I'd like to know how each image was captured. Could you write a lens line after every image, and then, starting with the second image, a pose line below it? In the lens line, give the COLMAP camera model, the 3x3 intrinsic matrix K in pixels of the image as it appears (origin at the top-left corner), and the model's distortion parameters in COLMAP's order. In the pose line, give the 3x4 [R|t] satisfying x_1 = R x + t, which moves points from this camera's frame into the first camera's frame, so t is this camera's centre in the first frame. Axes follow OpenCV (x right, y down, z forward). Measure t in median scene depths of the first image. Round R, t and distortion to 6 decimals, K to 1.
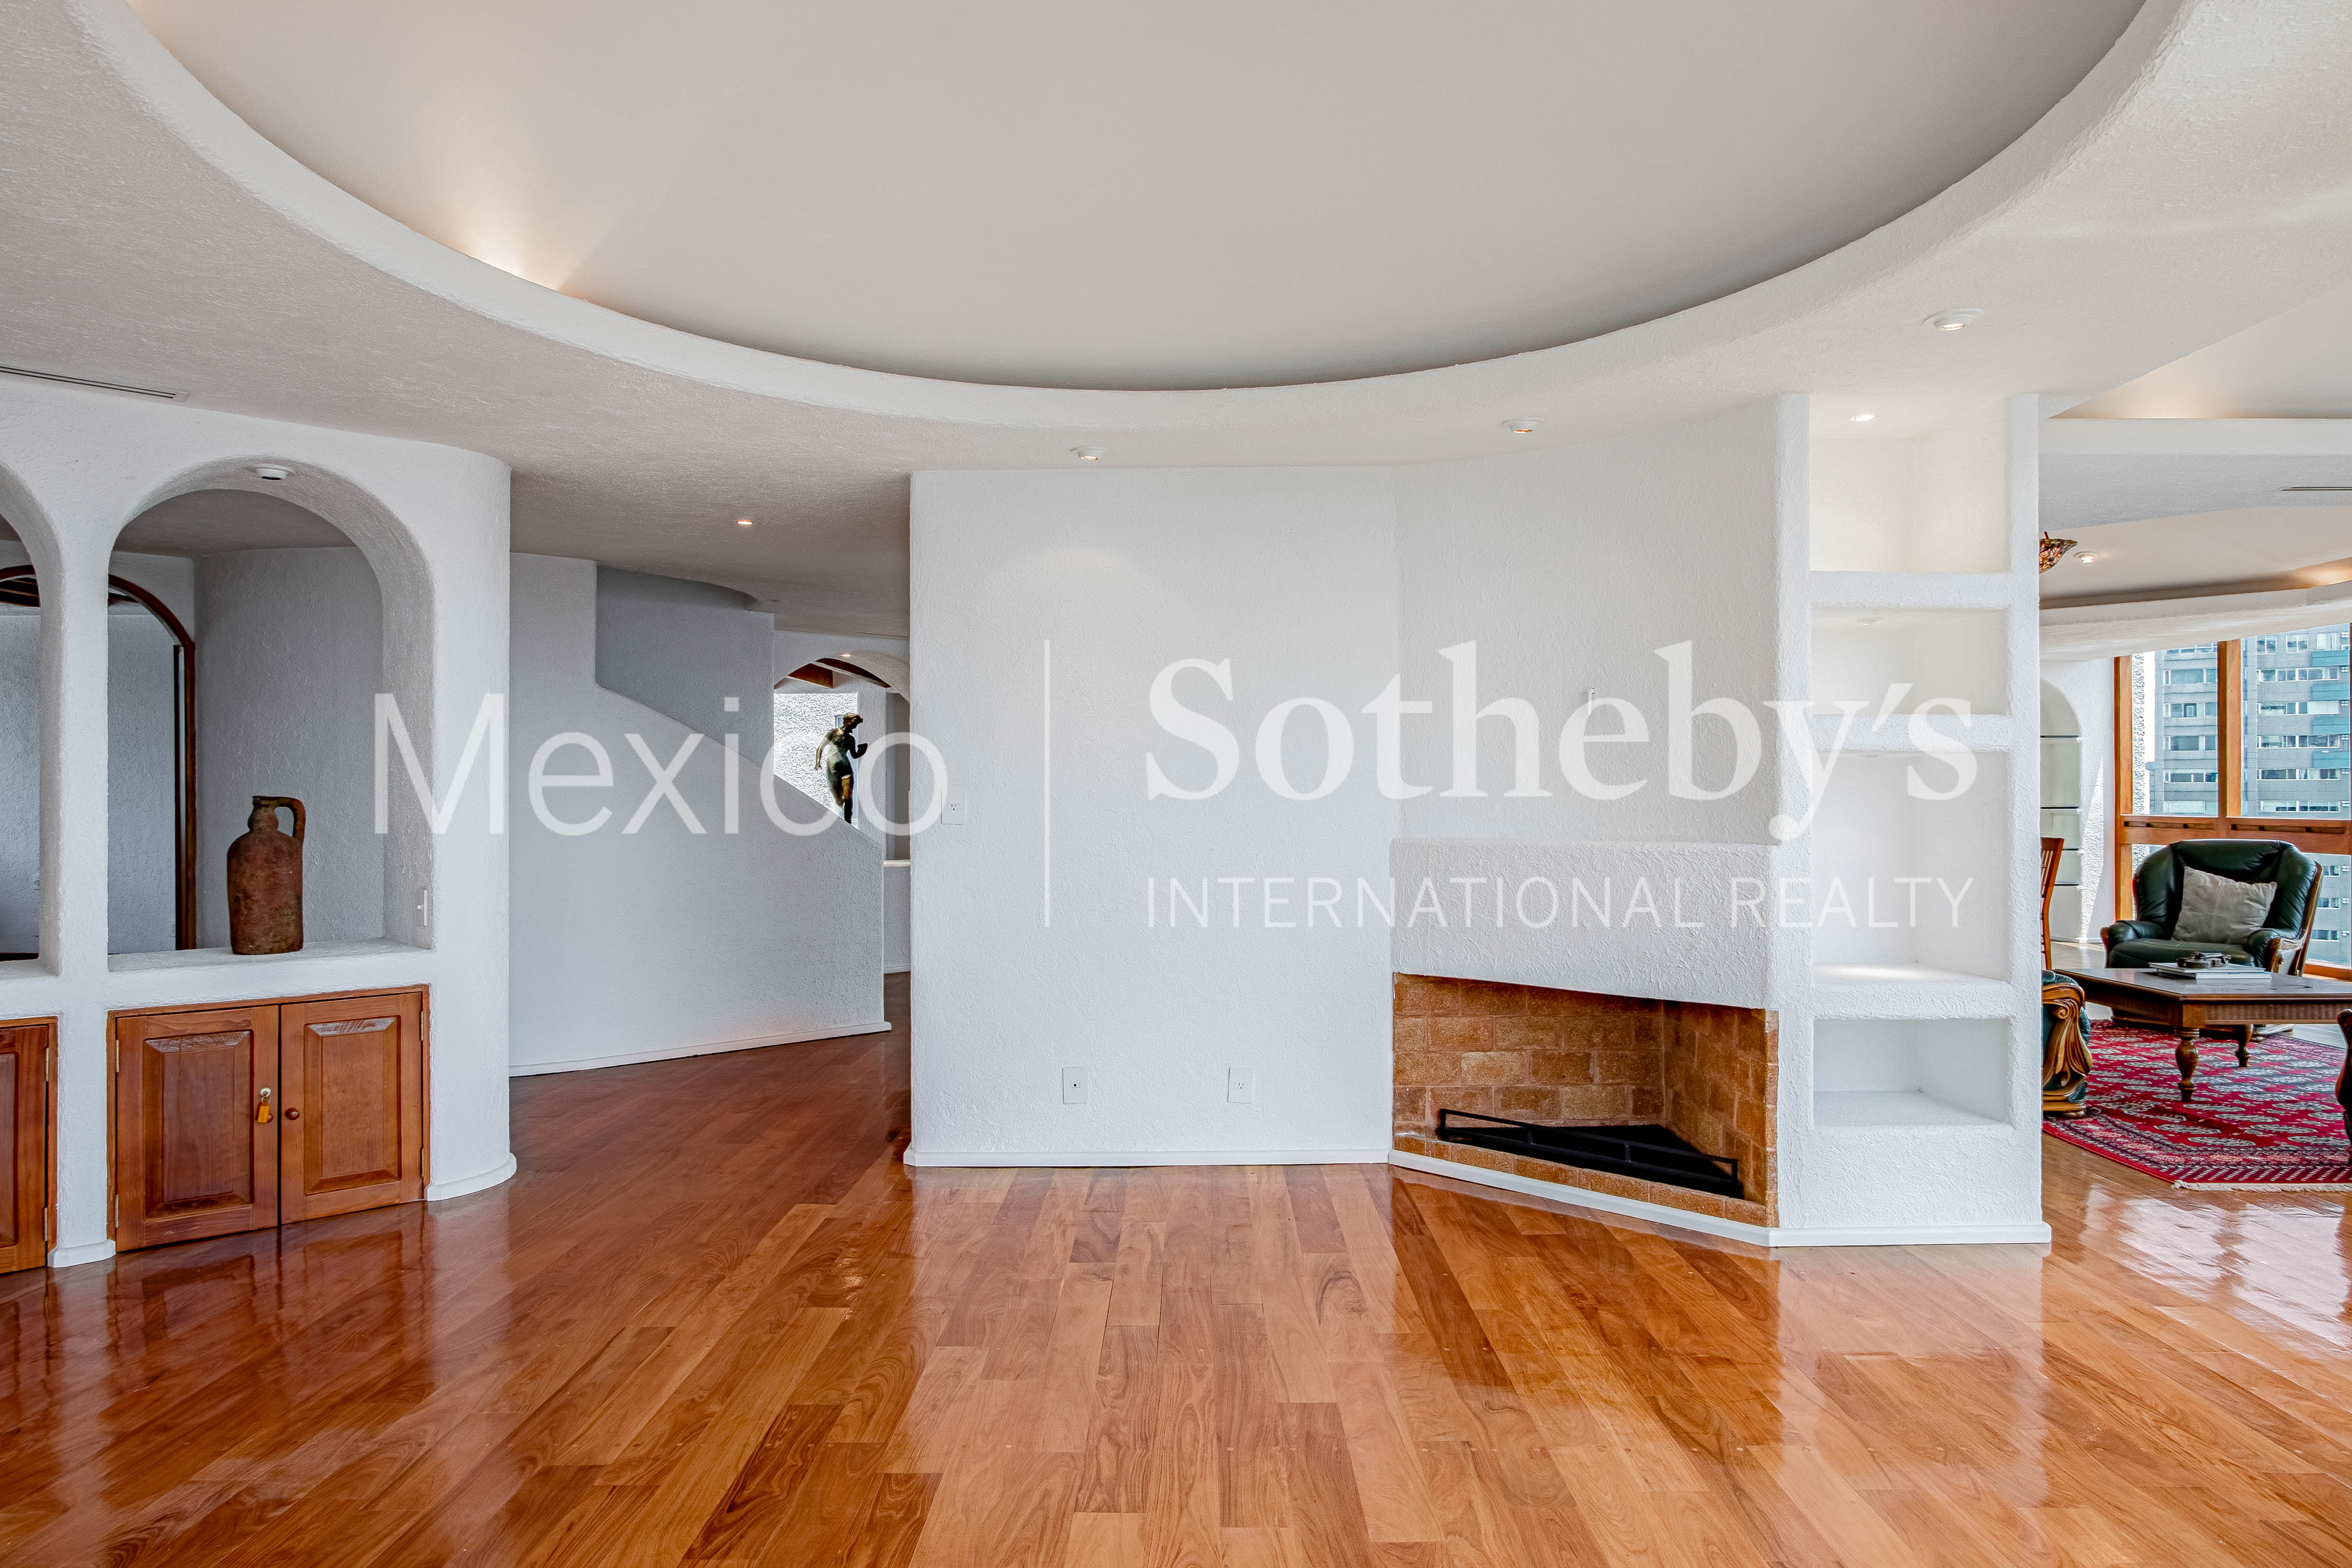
lens RADIAL K [[1431.7, 0, 1181.2], [0, 1431.7, 794.1], [0, 0, 1]] dist [-0.000425, 0.000798]
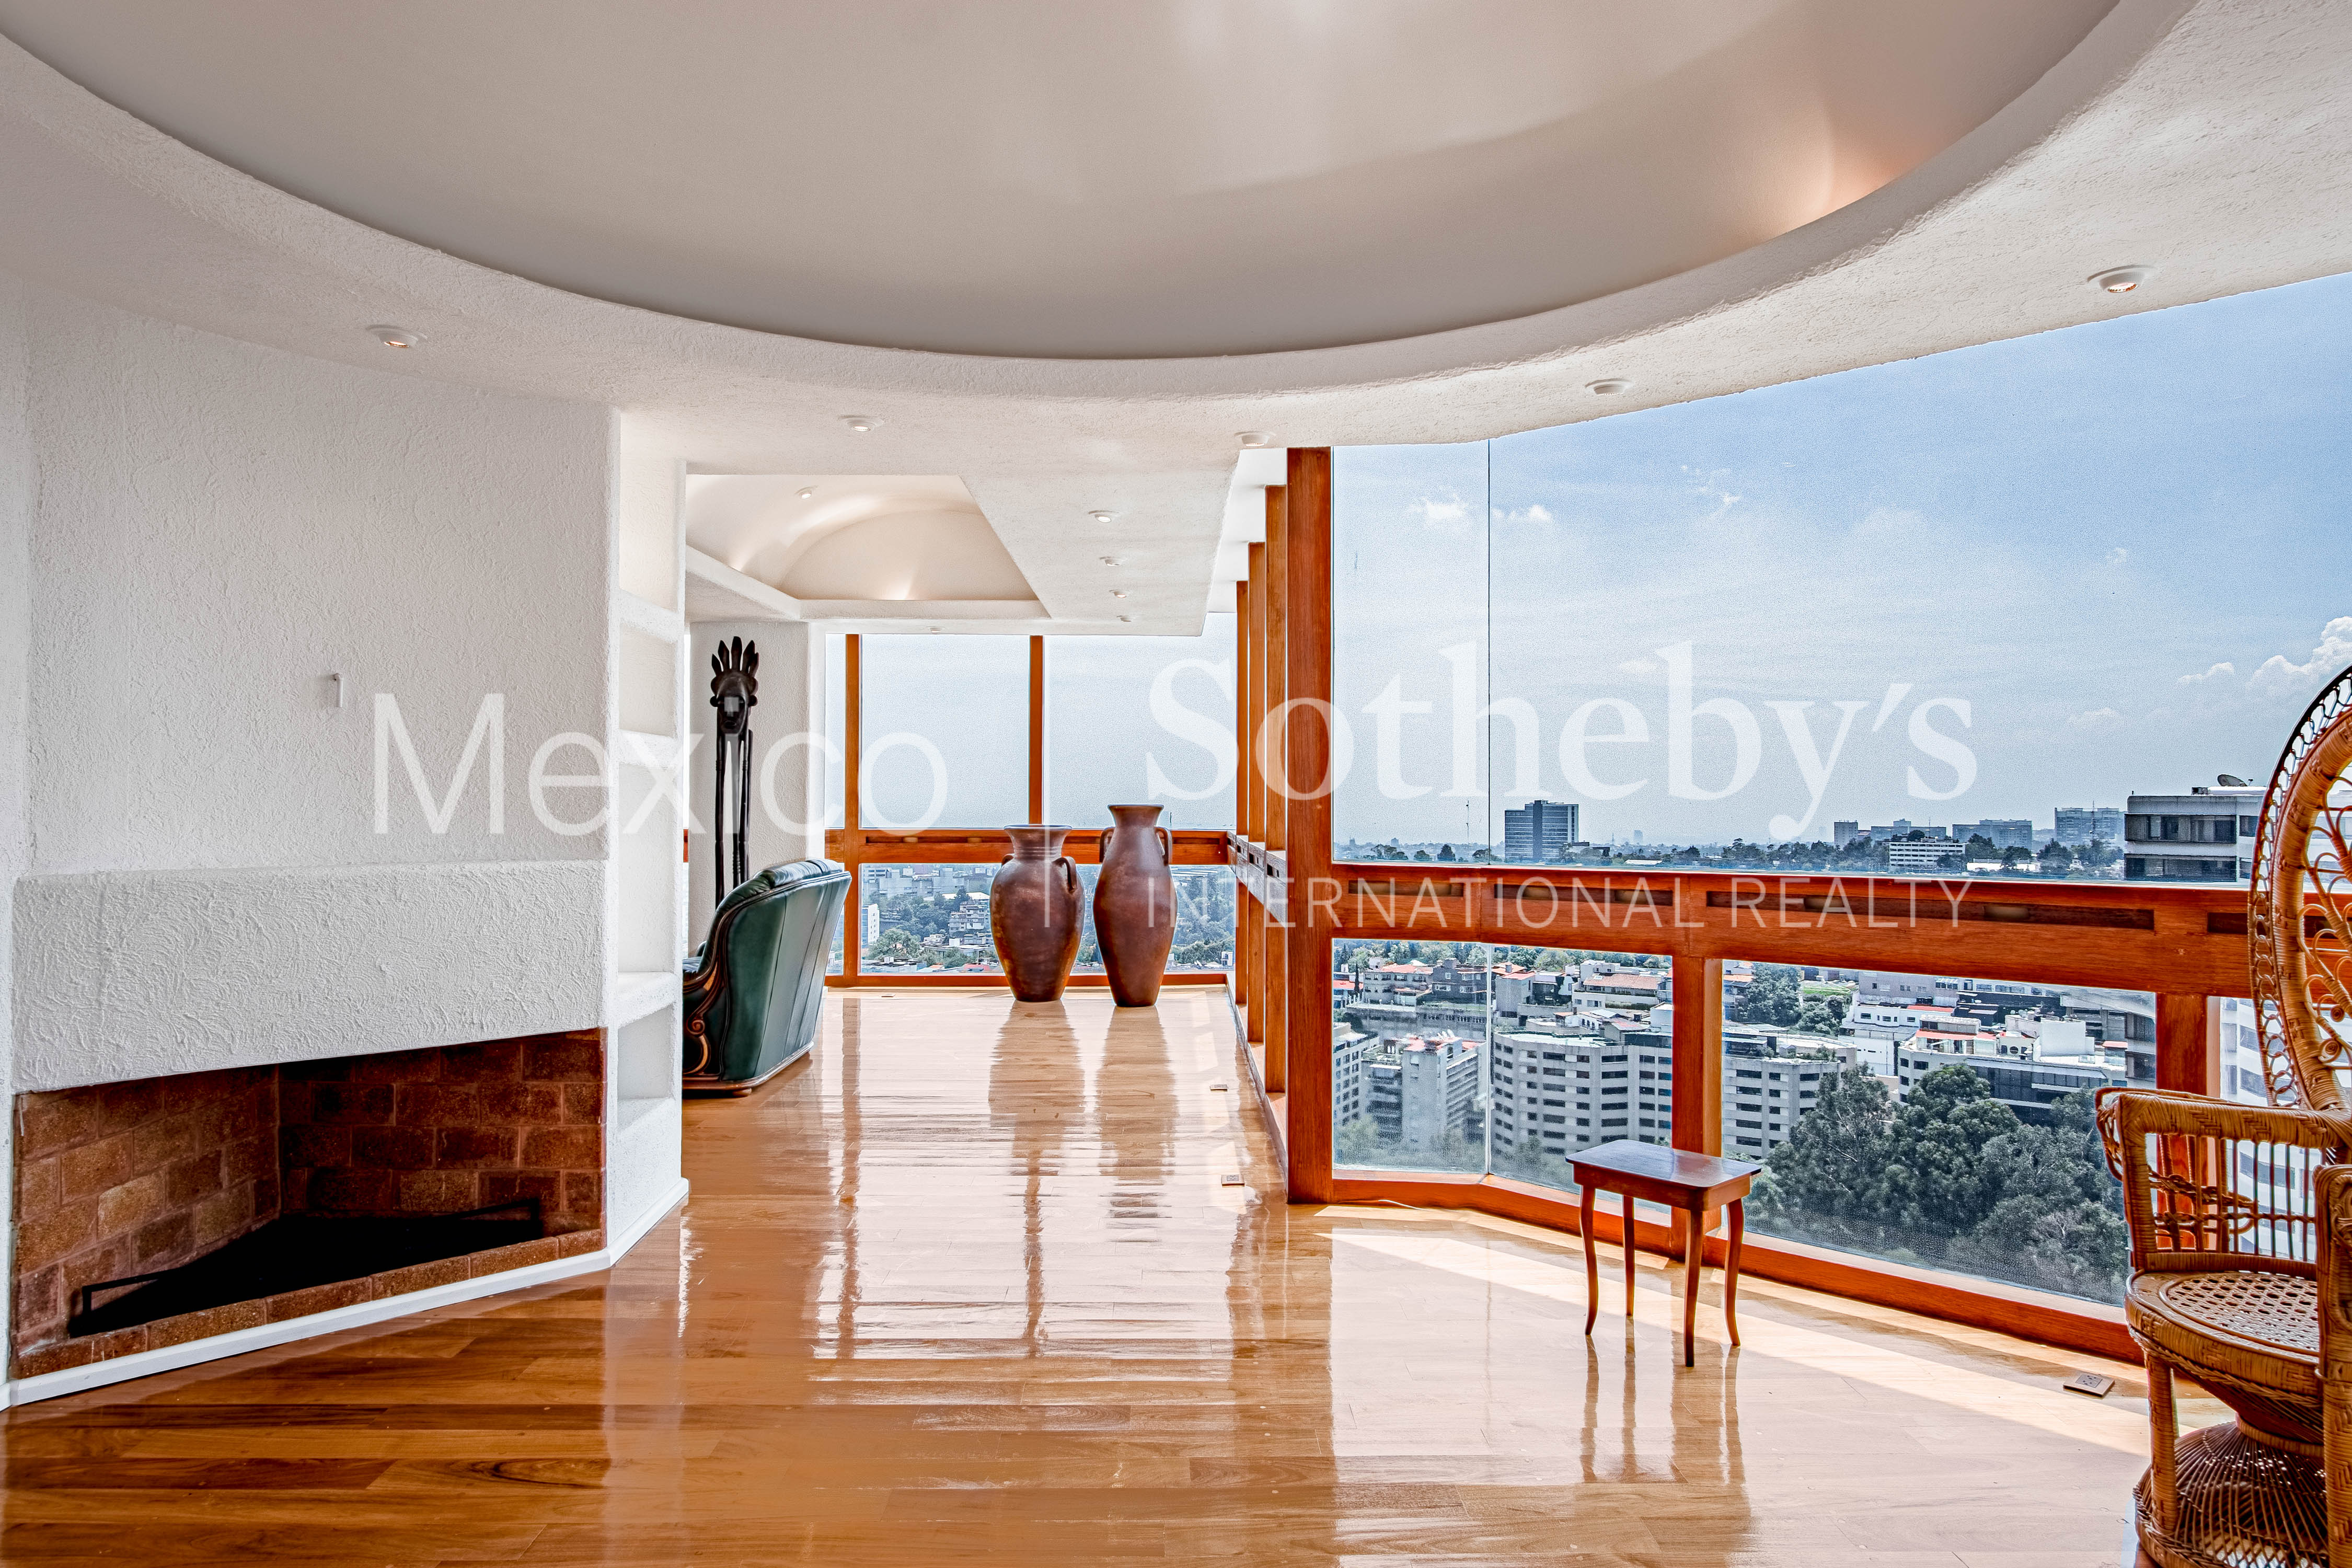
lens RADIAL K [[1543.4, 0, 1178.0], [0, 1543.4, 789.0], [0, 0, 1]] dist [0.007353, 0.004008]
pose [[-0.029335, 0.009024, 0.999529, -0.538397], [-0.007131, 0.999932, -0.009237, -0.004705], [-0.999544, -0.007398, -0.029268, 0.518729]]
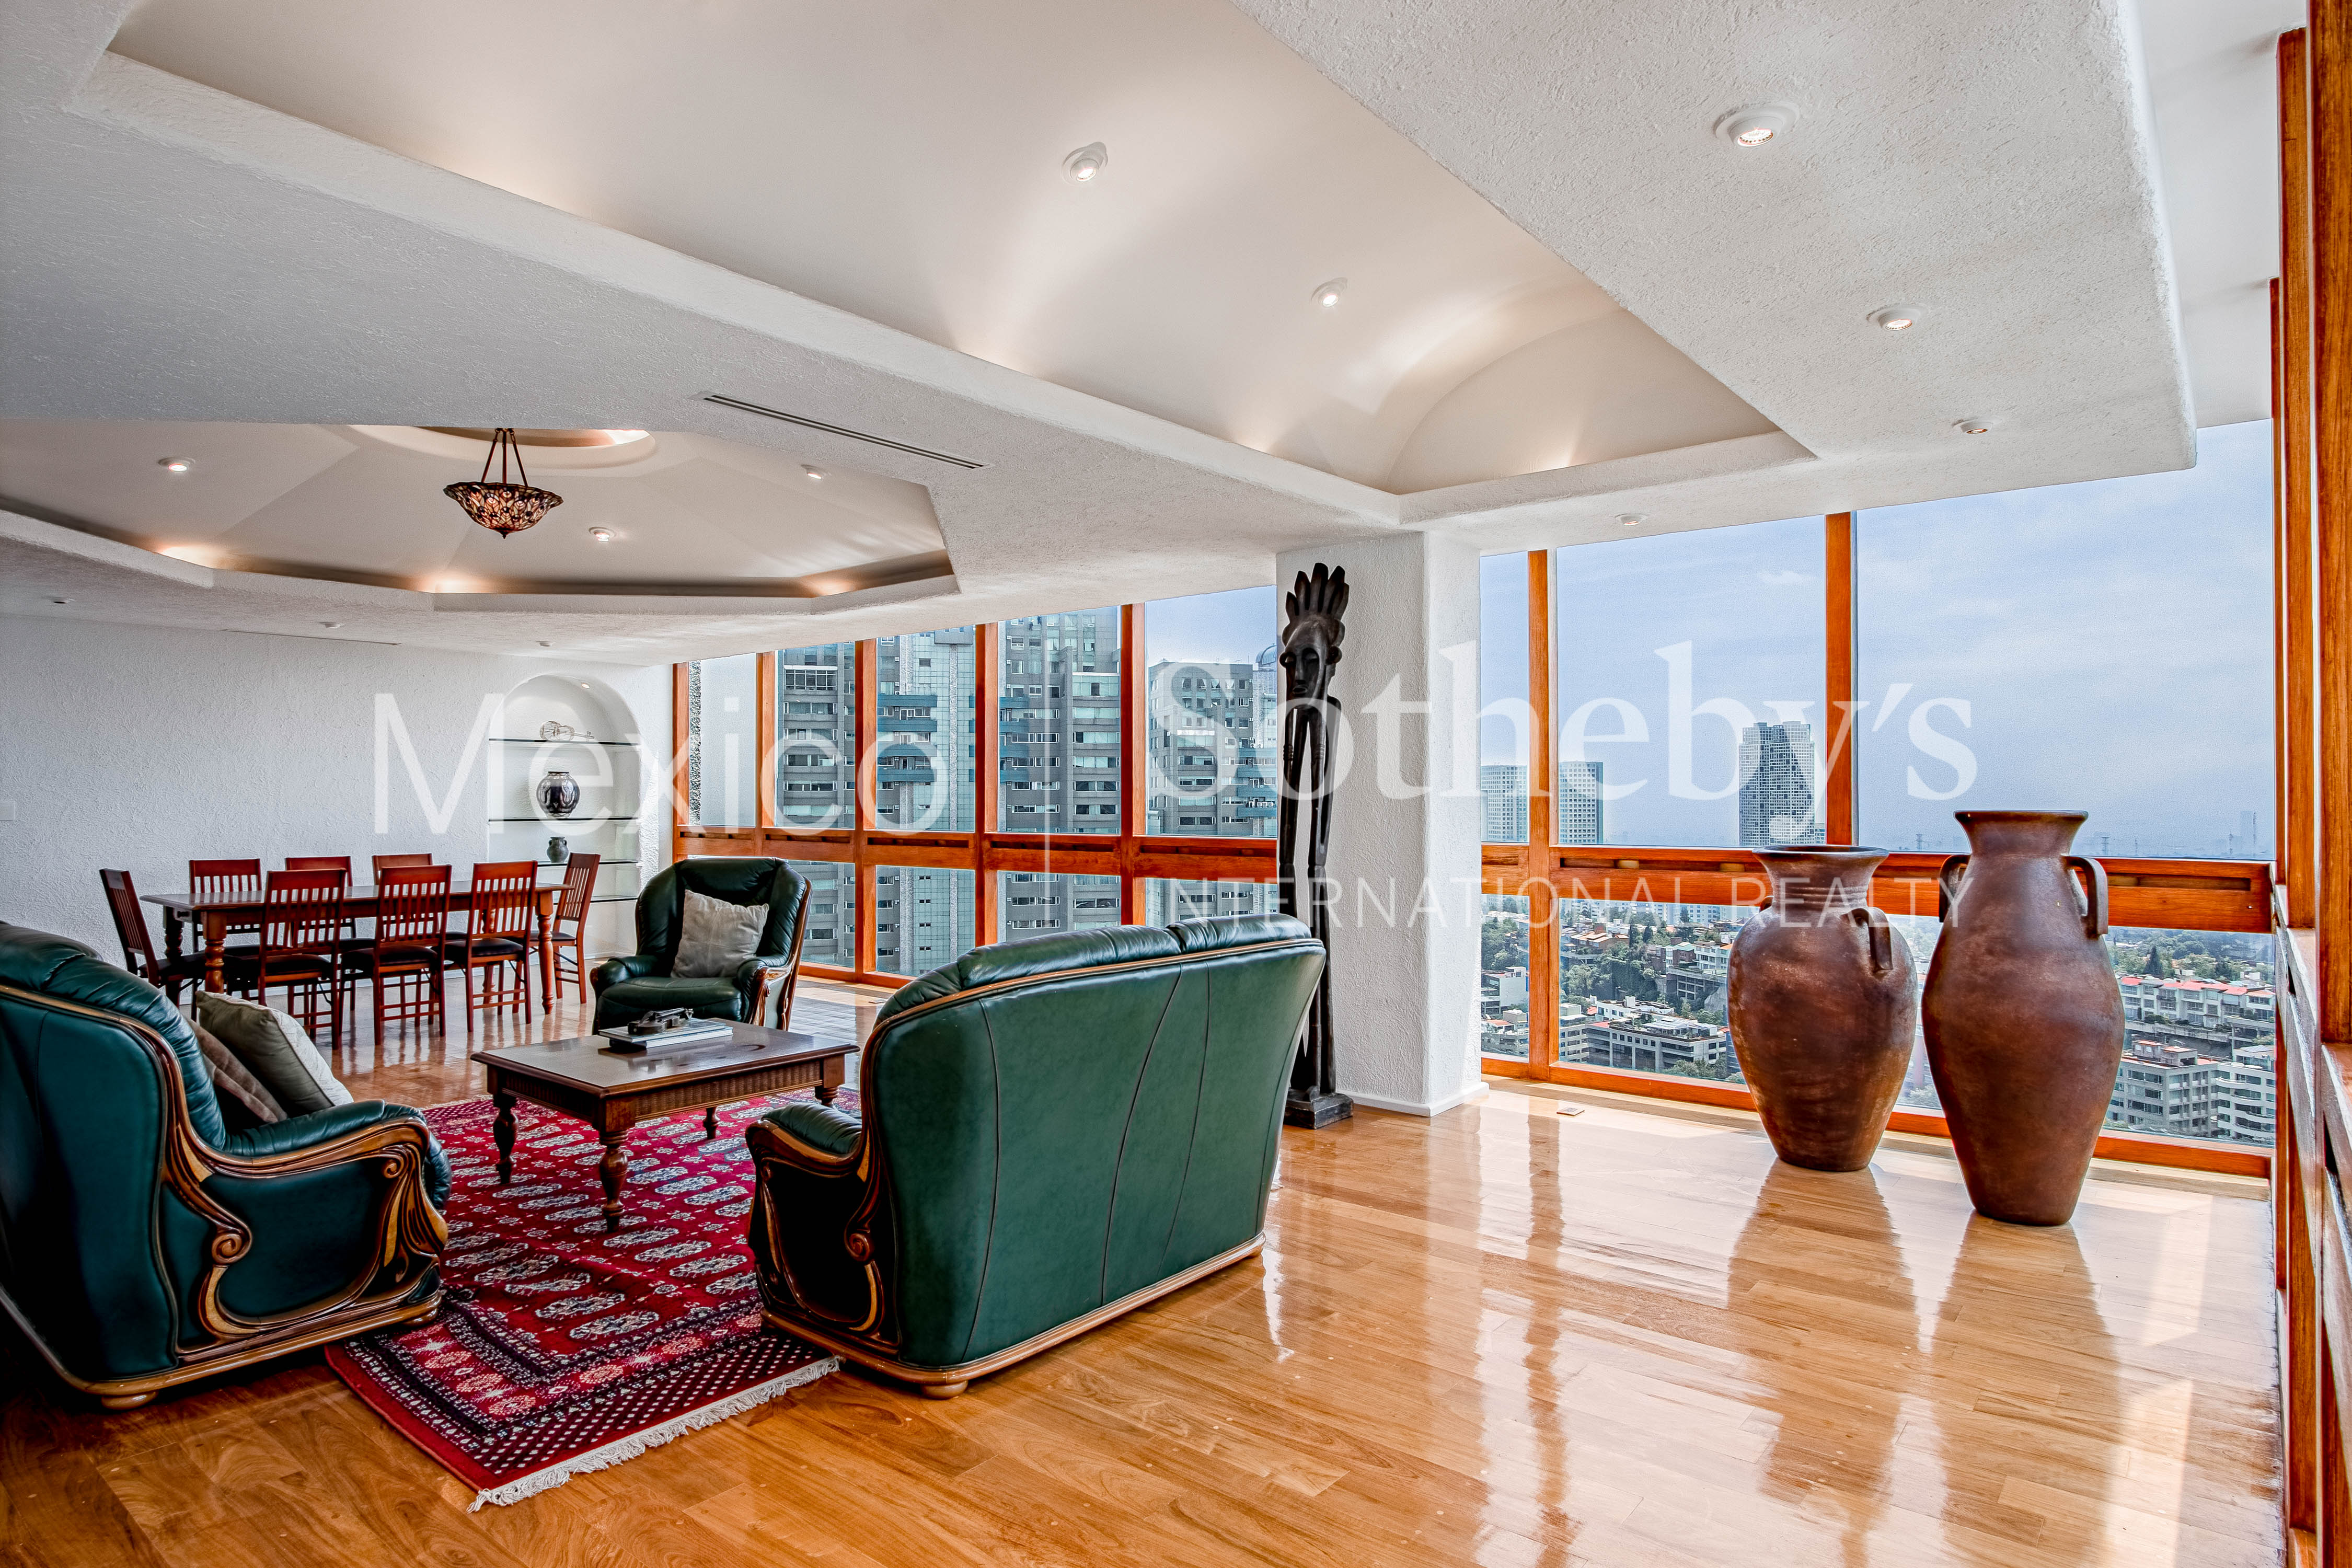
lens RADIAL K [[1290.2, 0, 1168.7], [0, 1290.2, 785.8], [0, 0, 1]] dist [-0.016905, -0.000141]
pose [[0.631074, 0.009075, 0.775670, 0.432581], [-0.000970, 0.999940, -0.010909, -0.007800], [-0.775722, 0.006132, 0.631045, 0.424515]]
